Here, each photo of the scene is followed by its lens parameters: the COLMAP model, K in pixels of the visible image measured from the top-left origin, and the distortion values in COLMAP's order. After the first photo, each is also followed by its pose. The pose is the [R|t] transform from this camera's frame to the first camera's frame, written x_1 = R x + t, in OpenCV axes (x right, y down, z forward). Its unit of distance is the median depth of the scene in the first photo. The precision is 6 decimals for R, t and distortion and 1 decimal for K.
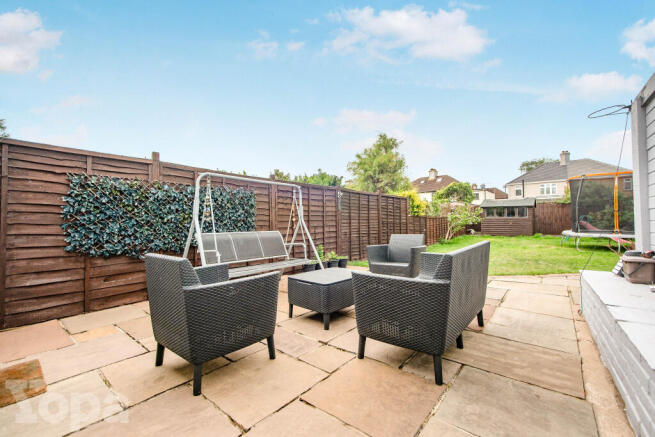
lens RADIAL K [[280.1, 0, 325.8], [0, 280.1, 217.8], [0, 0, 1]] dist [-0.027554, 0.017609]
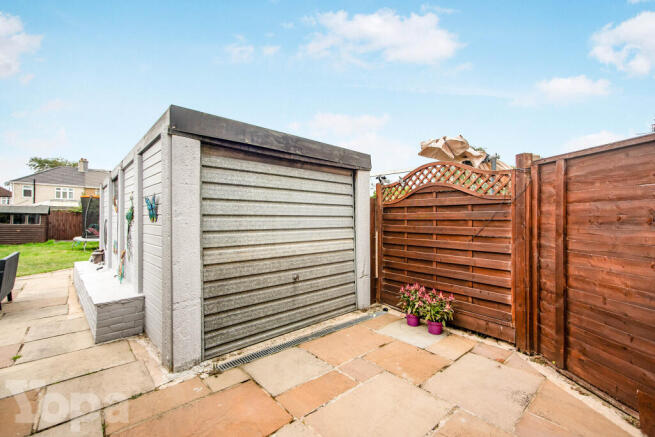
lens RADIAL K [[280.1, 0, 325.8], [0, 280.1, 217.8], [0, 0, 1]] dist [-0.027554, 0.017609]
pose [[0.139452, 0.018001, 0.990065, -0.128465], [-0.008577, 0.999819, -0.016970, -0.017576], [-0.990192, -0.006125, 0.139581, -0.171162]]
